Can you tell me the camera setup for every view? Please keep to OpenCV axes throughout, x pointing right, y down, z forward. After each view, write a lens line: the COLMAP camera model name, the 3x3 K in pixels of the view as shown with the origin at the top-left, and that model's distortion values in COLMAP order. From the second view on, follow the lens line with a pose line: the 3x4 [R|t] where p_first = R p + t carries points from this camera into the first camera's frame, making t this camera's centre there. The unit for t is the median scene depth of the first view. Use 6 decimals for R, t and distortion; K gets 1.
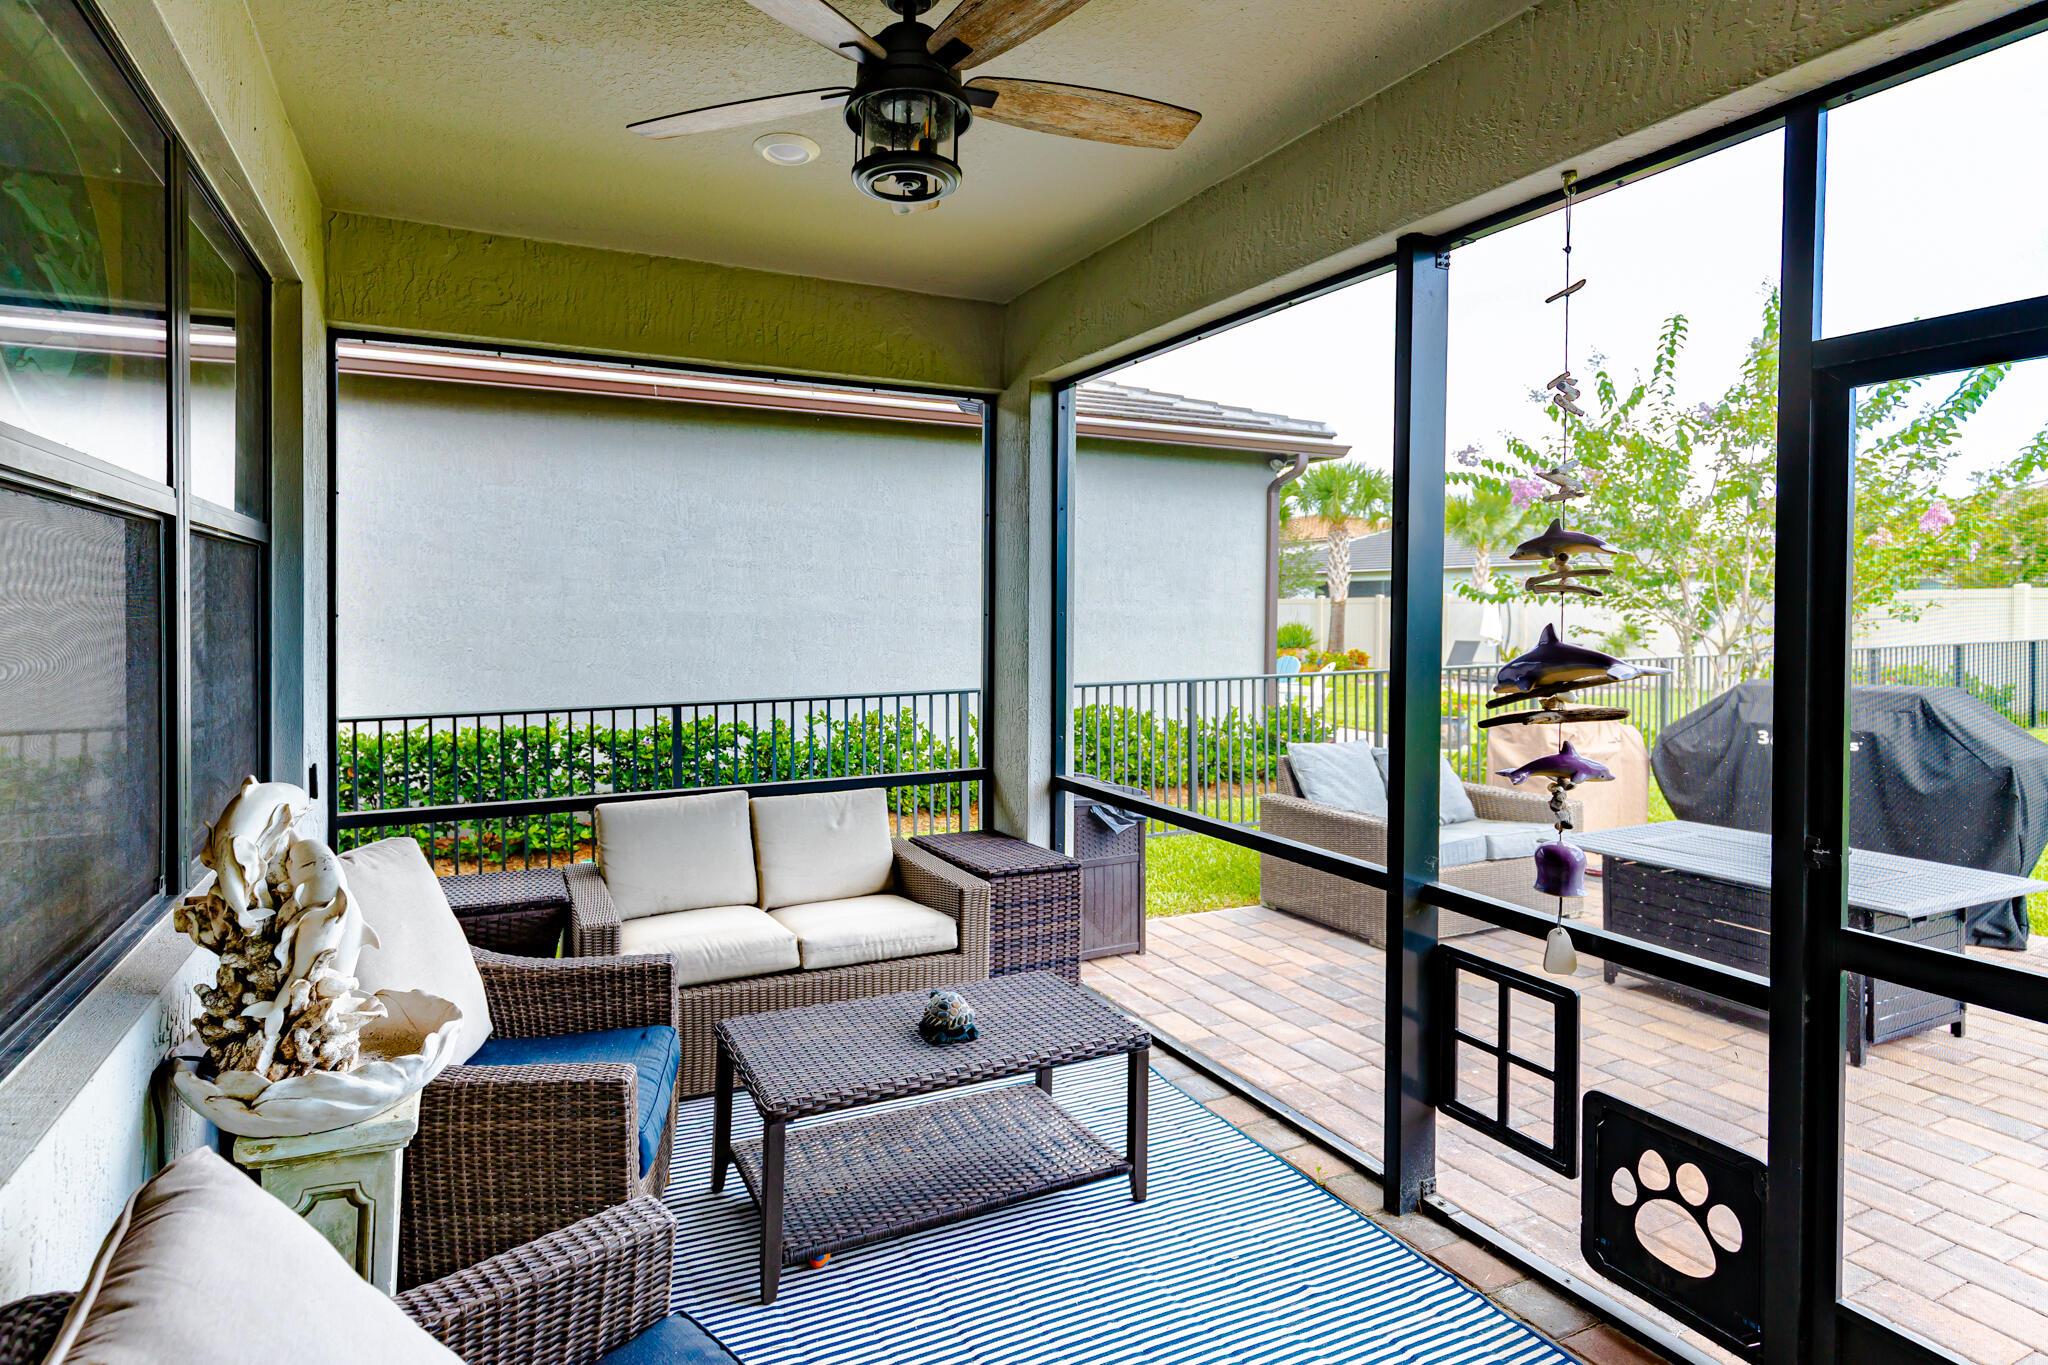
lens RADIAL K [[973.7, 0, 865.0], [0, 973.7, 683.7], [0, 0, 1]] dist [0.014547, -0.000447]
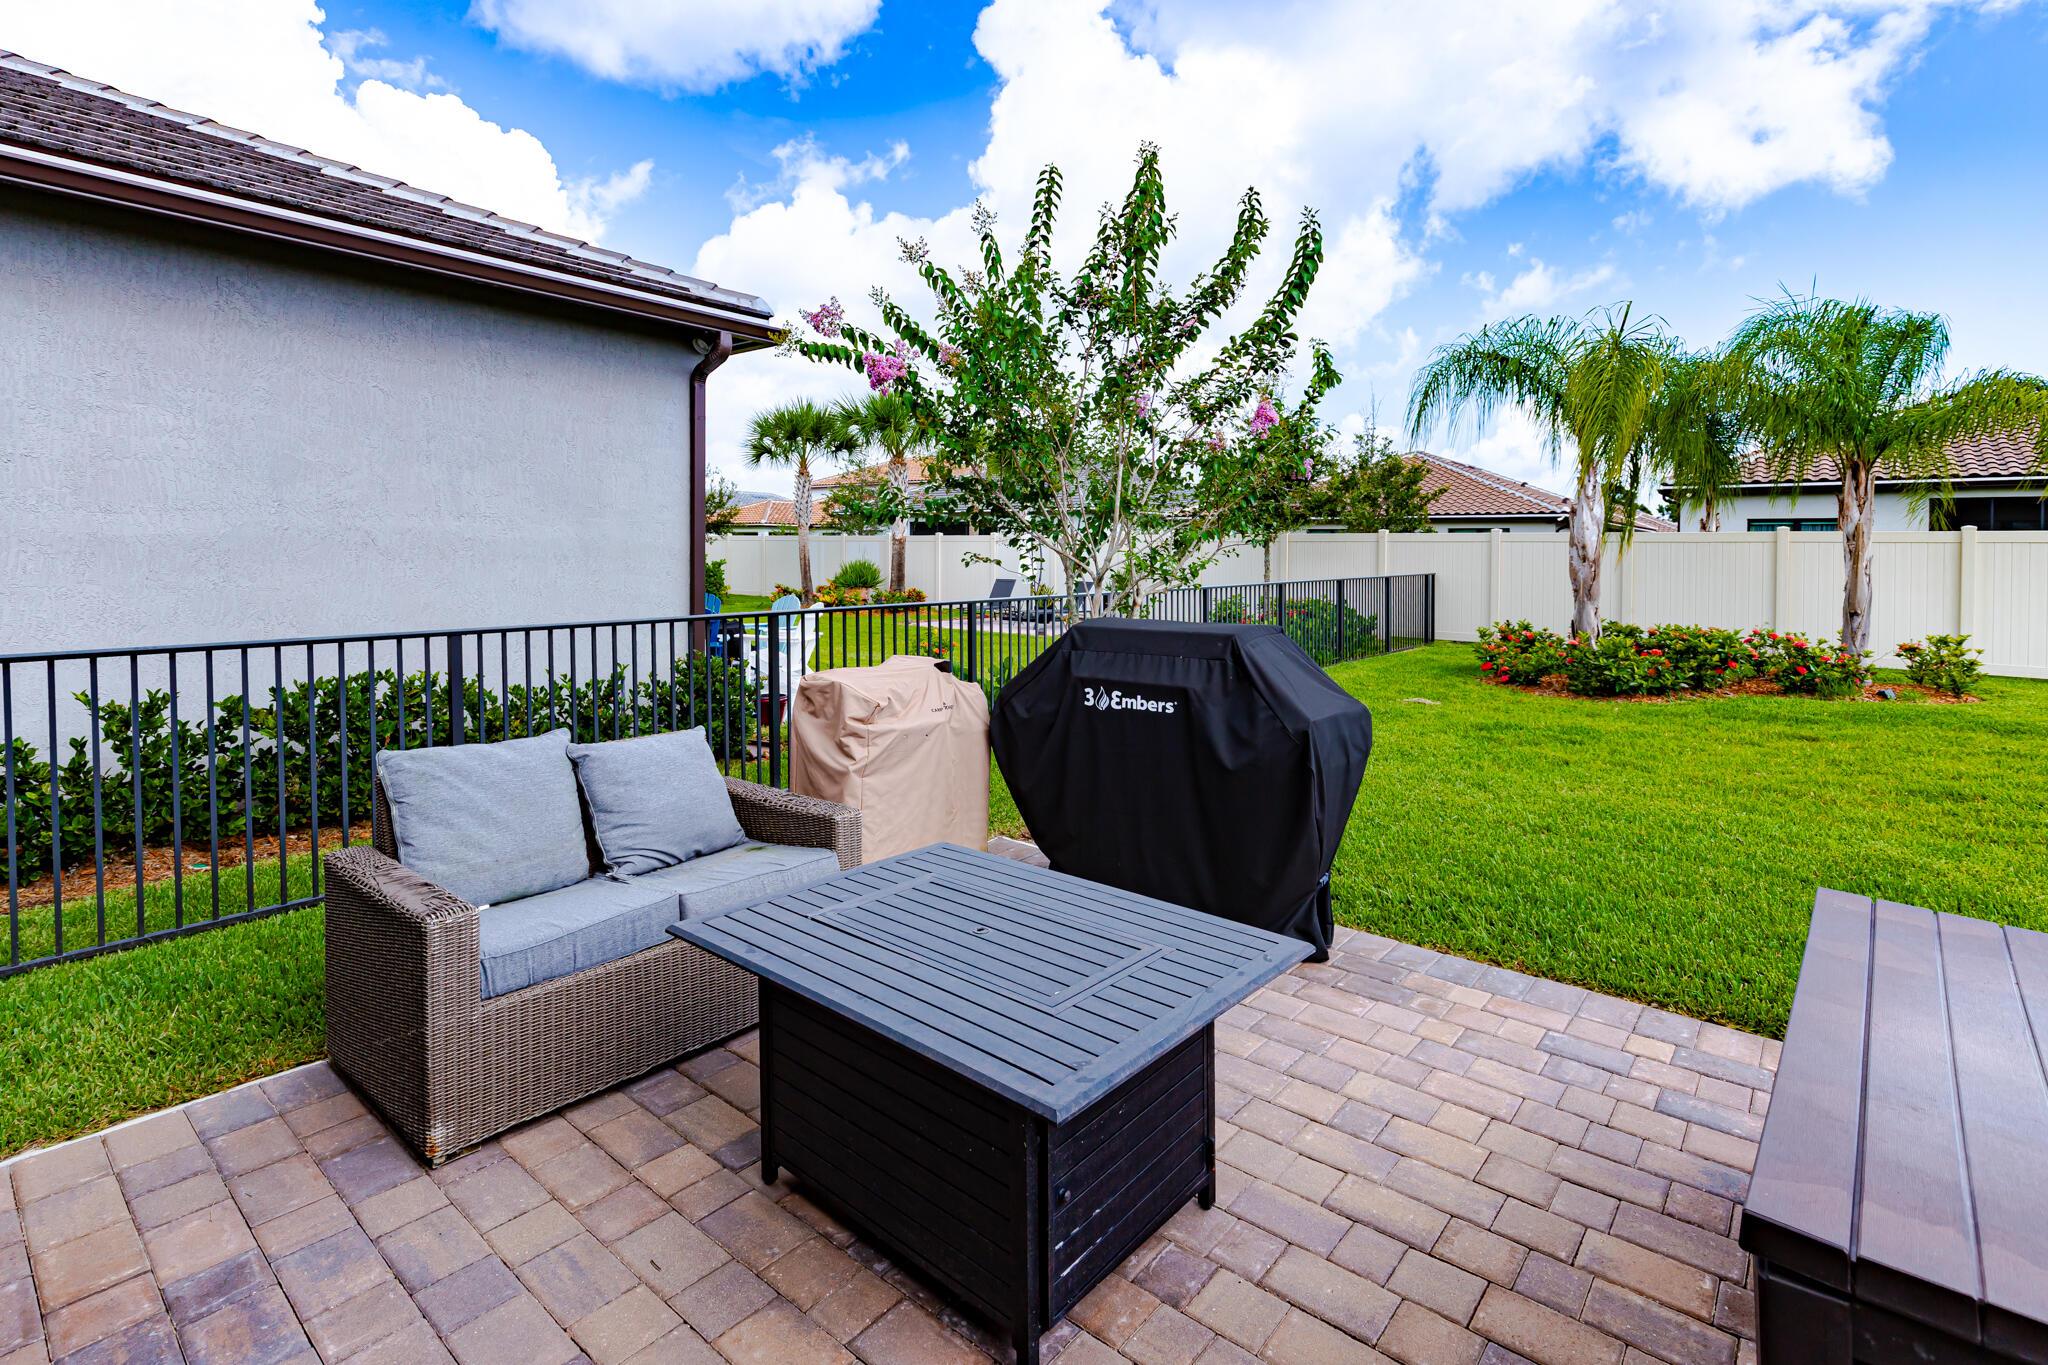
lens RADIAL K [[967.0, 0, 1023.4], [0, 967.0, 647.6], [0, 0, 1]] dist [0.001779, -0.000115]
pose [[0.884952, -0.032726, 0.464531, 0.402425], [0.022269, 0.999360, 0.027981, -0.002997], [-0.465149, -0.014418, 0.885115, 0.288843]]
